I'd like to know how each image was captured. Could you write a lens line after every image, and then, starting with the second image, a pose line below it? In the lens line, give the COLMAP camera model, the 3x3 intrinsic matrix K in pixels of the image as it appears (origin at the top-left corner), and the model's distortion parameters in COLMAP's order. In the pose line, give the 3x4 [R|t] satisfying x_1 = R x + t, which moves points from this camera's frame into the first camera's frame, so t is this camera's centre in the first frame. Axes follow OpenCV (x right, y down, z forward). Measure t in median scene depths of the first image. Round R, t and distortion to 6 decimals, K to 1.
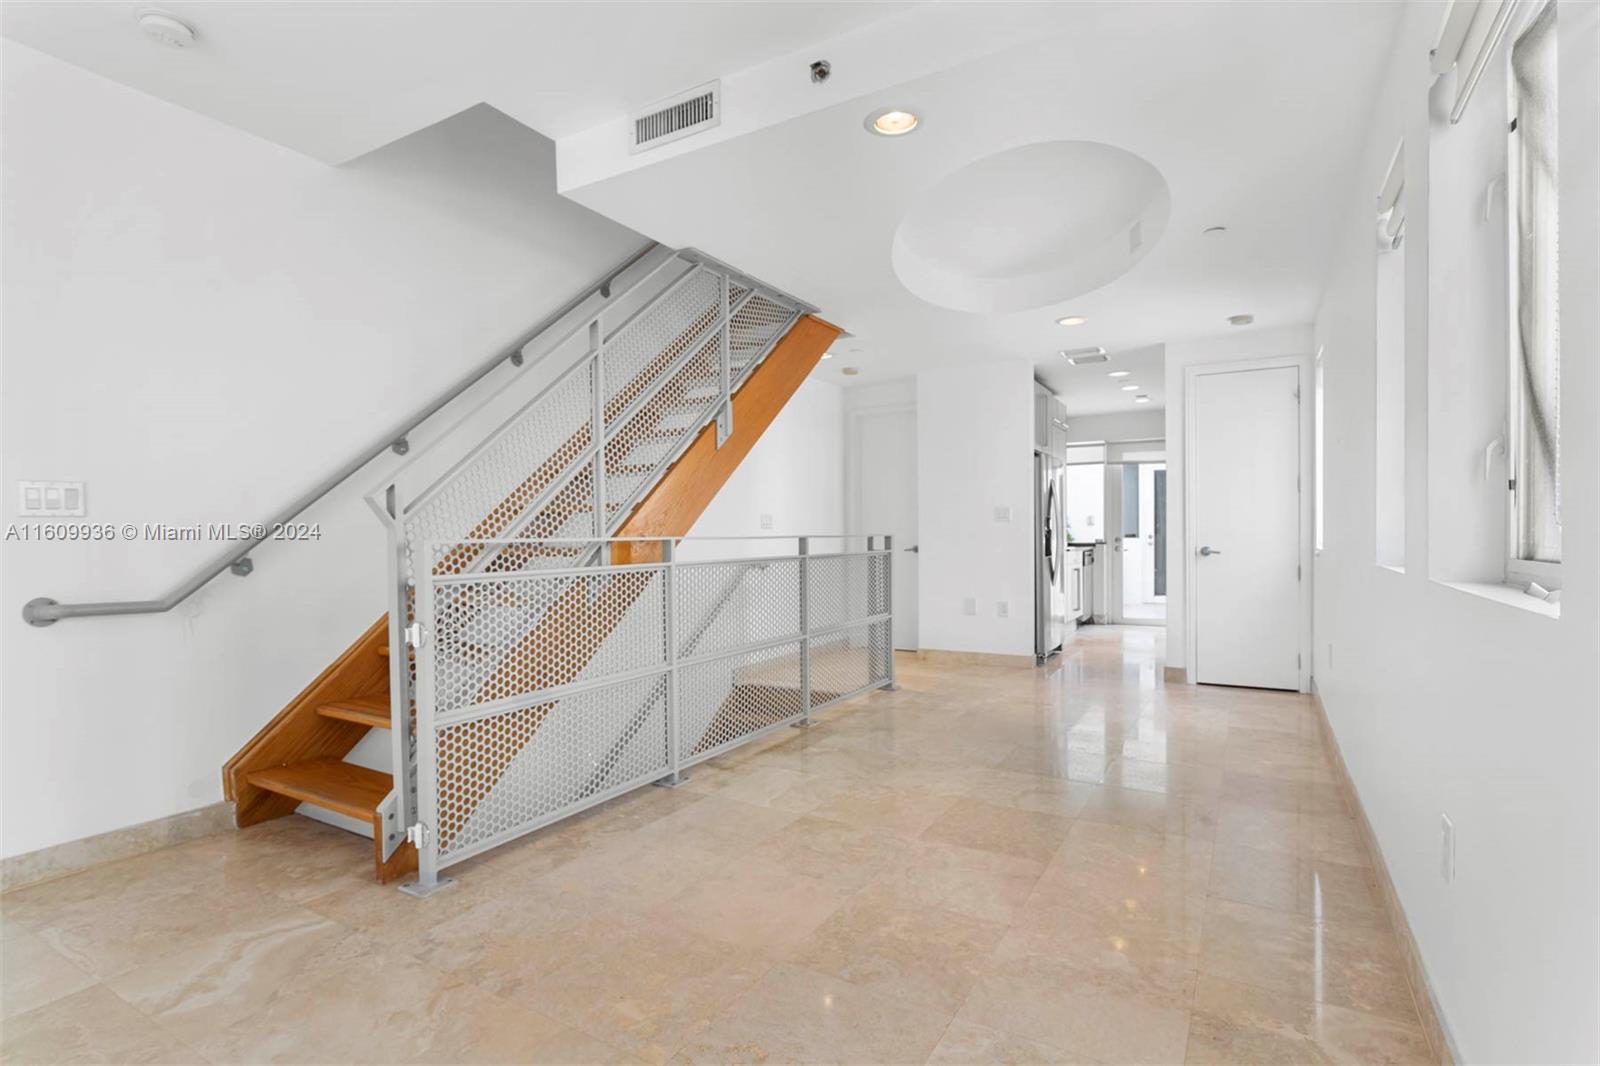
lens RADIAL K [[798.2, 0, 790.0], [0, 798.2, 531.1], [0, 0, 1]] dist [-0.014189, 0.003305]
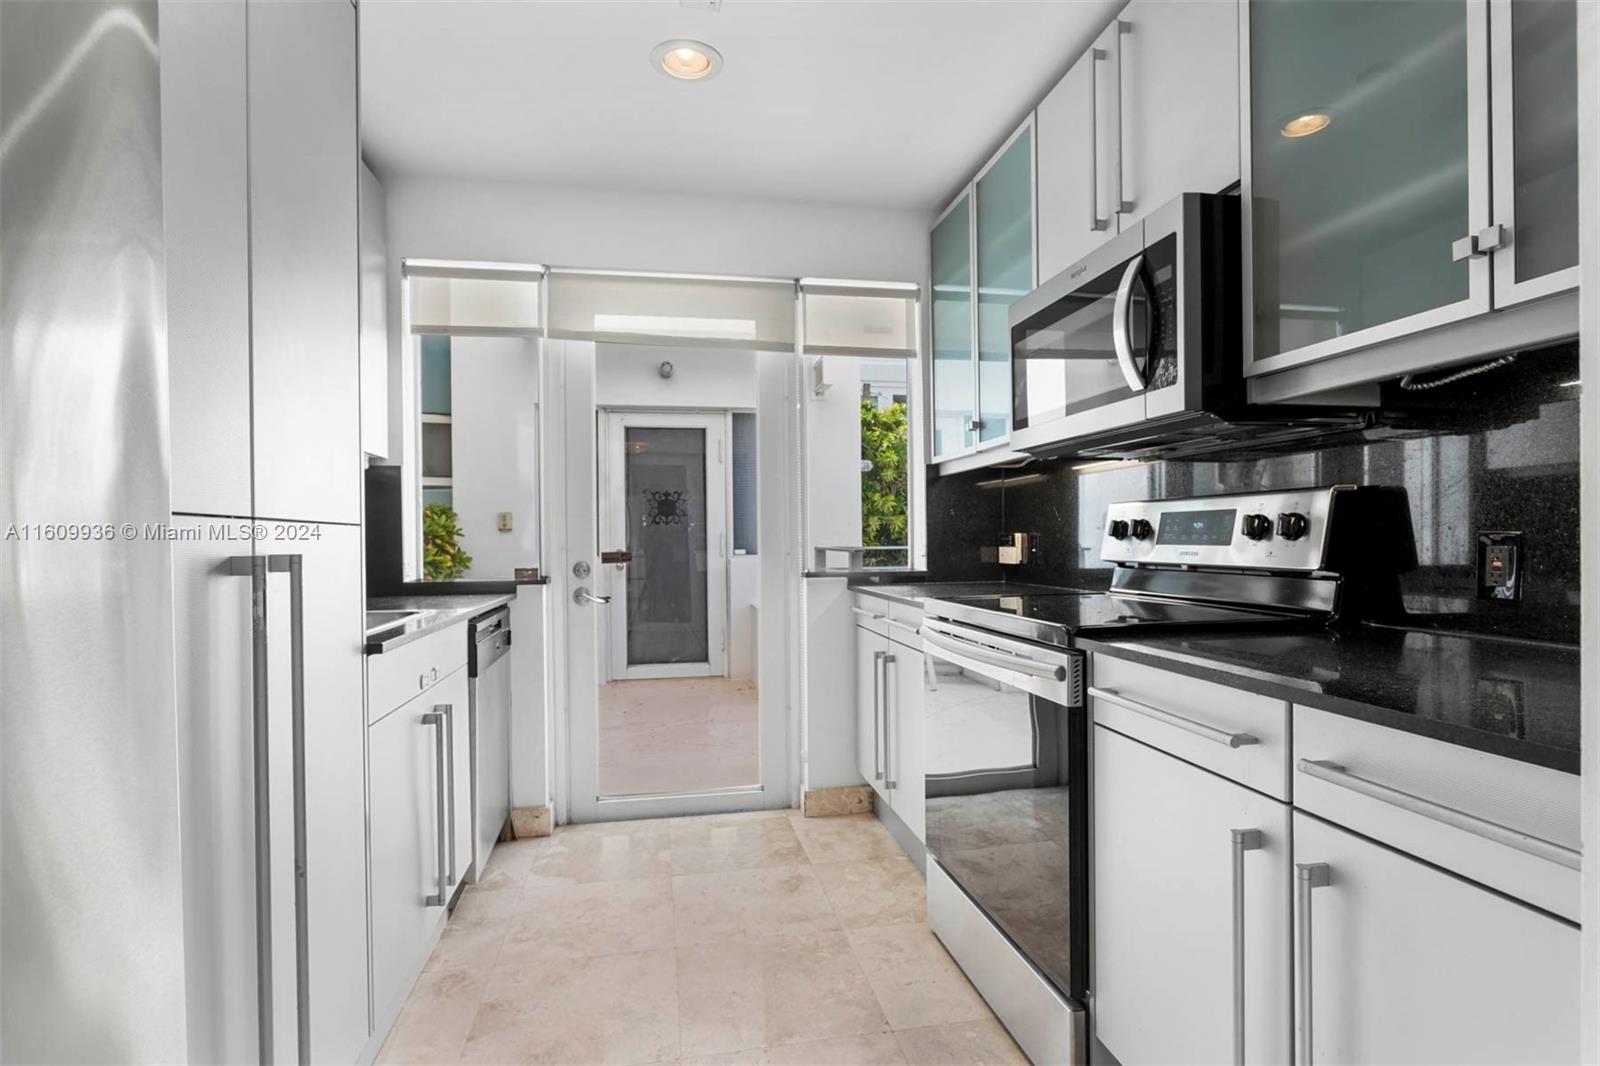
lens RADIAL K [[798.2, 0, 798.1], [0, 798.2, 535.8], [0, 0, 1]] dist [-0.014189, 0.003305]
pose [[0.759064, -0.010661, 0.650928, 0.321409], [0.014661, 0.999892, -0.000720, -0.001872], [-0.650851, 0.010089, 0.759139, 0.838543]]
